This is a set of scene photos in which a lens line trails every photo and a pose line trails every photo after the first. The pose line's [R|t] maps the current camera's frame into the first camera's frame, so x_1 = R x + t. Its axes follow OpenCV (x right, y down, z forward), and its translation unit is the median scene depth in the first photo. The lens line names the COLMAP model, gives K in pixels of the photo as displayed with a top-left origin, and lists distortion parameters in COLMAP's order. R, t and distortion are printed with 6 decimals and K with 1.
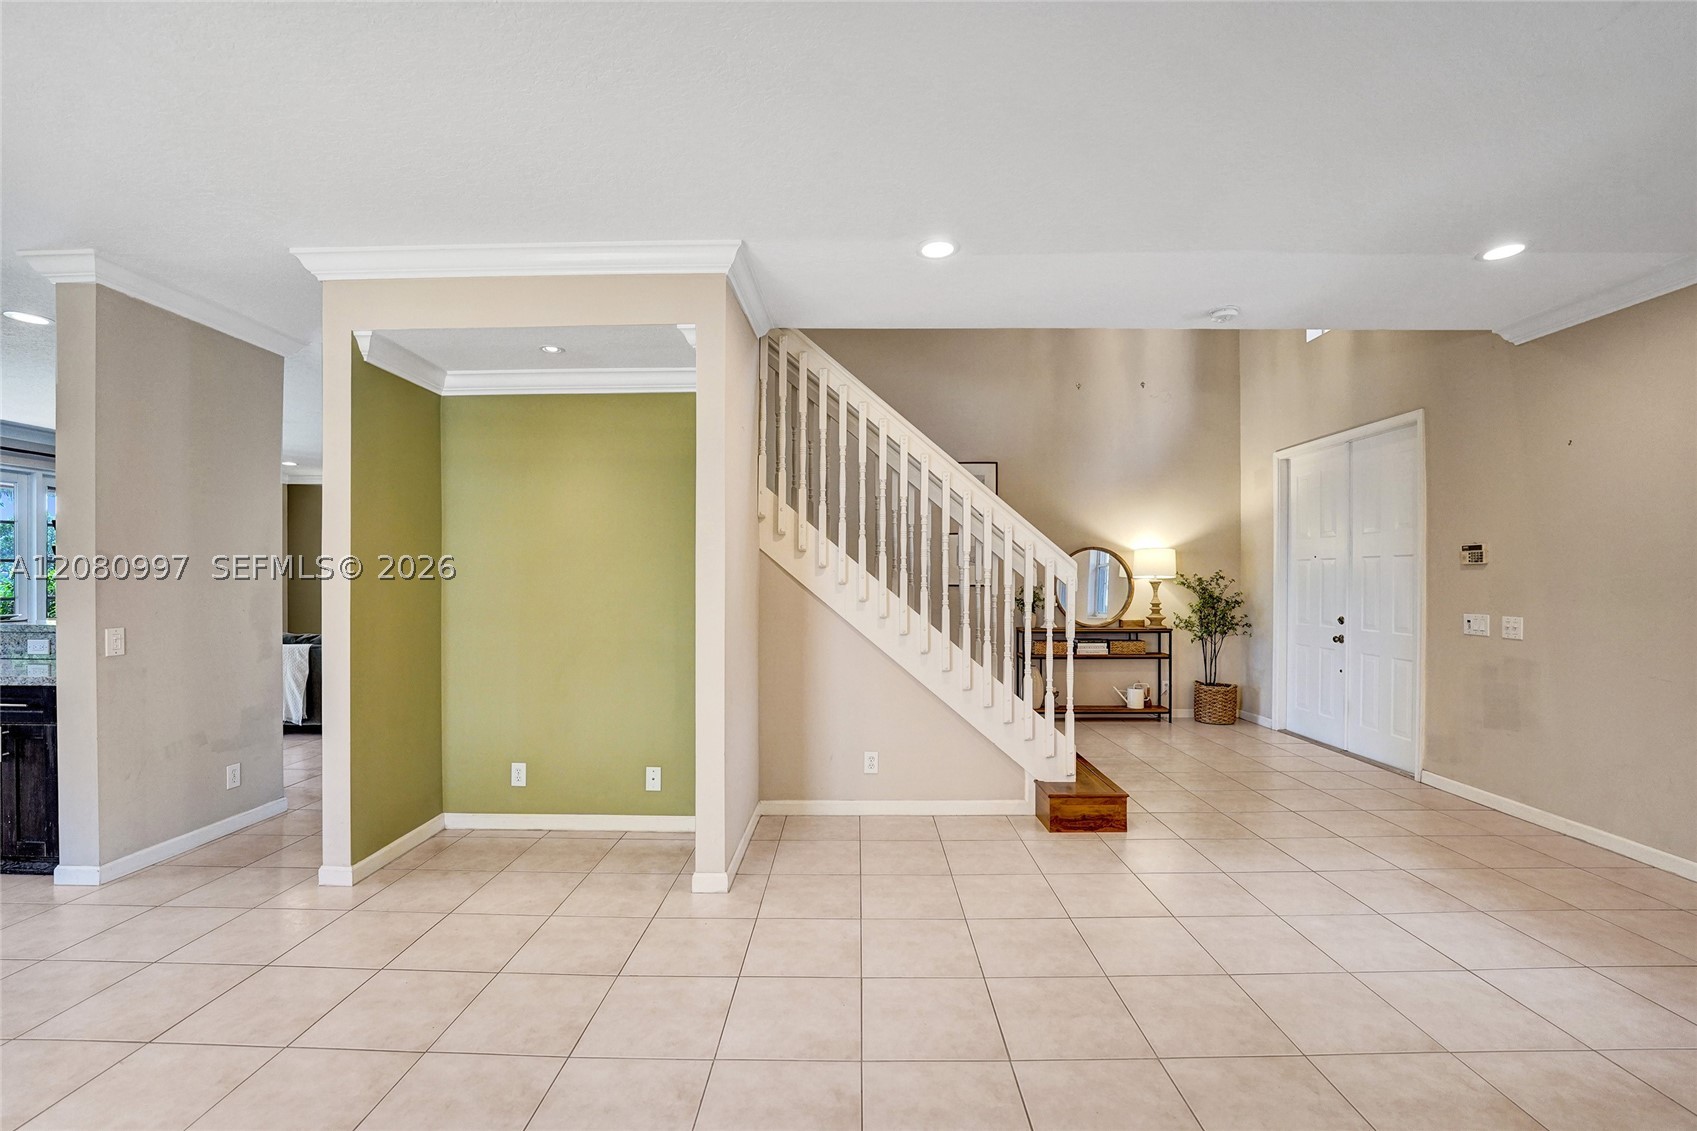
lens RADIAL K [[704.9, 0, 853.7], [0, 704.9, 578.3], [0, 0, 1]] dist [-0.024019, 0.000893]
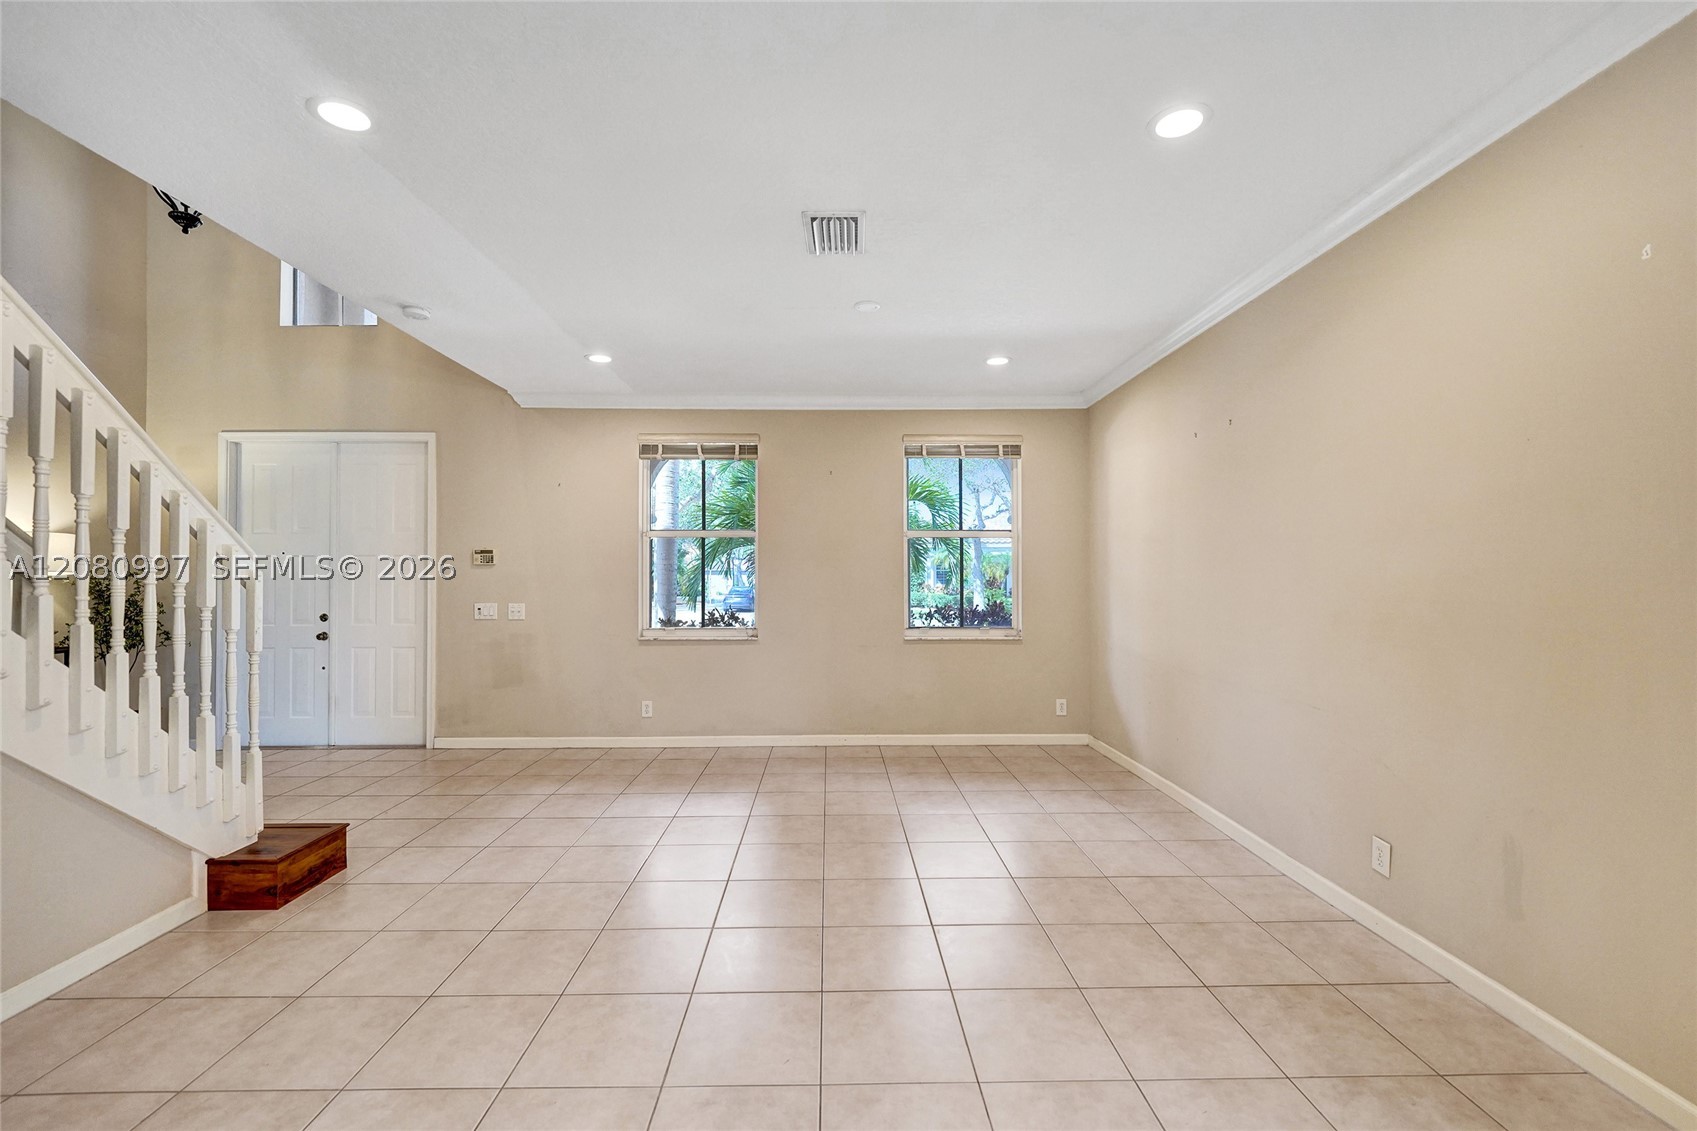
lens RADIAL K [[704.9, 0, 853.5], [0, 704.9, 566.4], [0, 0, 1]] dist [-0.024019, 0.000893]
pose [[-0.045599, 0.016908, 0.998817, -0.458869], [0.002357, 0.999856, -0.016818, 0.006871], [-0.998957, 0.001587, -0.045632, 0.384147]]
